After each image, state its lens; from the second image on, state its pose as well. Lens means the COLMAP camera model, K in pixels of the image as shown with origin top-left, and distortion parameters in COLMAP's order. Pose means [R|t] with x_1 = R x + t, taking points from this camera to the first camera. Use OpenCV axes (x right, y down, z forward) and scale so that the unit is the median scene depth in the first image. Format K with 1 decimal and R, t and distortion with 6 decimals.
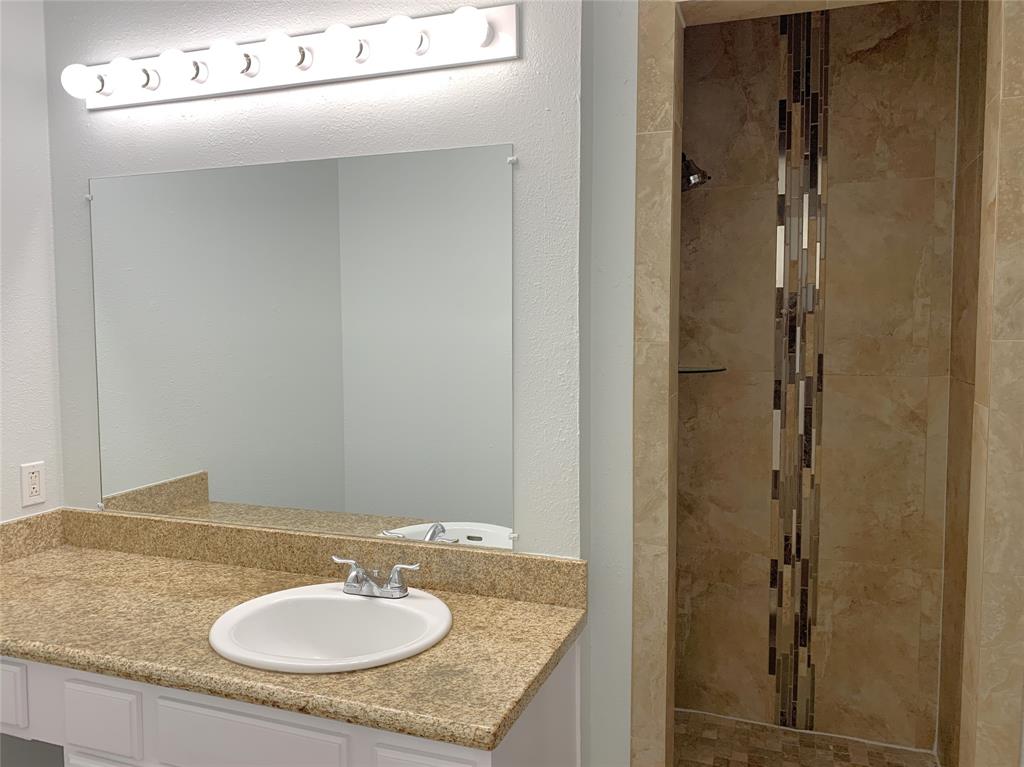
lens RADIAL K [[800.5, 0, 519.1], [0, 800.5, 381.4], [0, 0, 1]] dist [0.010462, -0.014264]
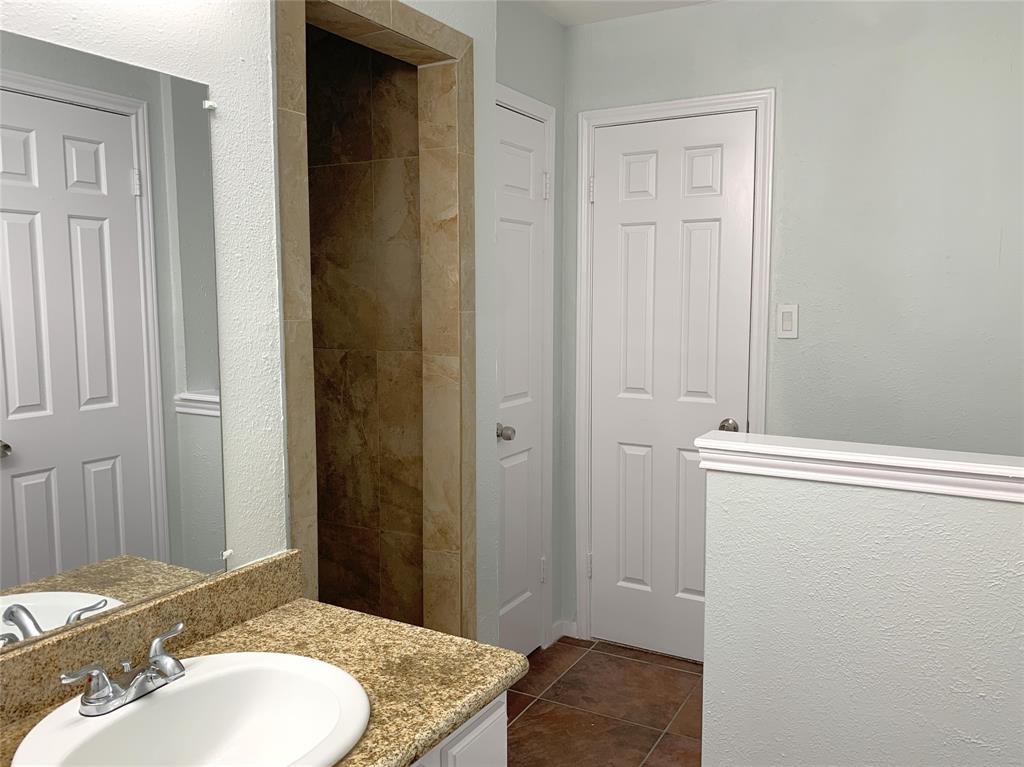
lens RADIAL K [[800.5, 0, 515.0], [0, 800.5, 383.2], [0, 0, 1]] dist [0.010462, -0.014264]
pose [[0.191803, -0.106201, 0.975670, -0.788300], [0.080204, 0.992499, 0.092266, -0.041141], [-0.978151, 0.060556, 0.198883, 0.538868]]
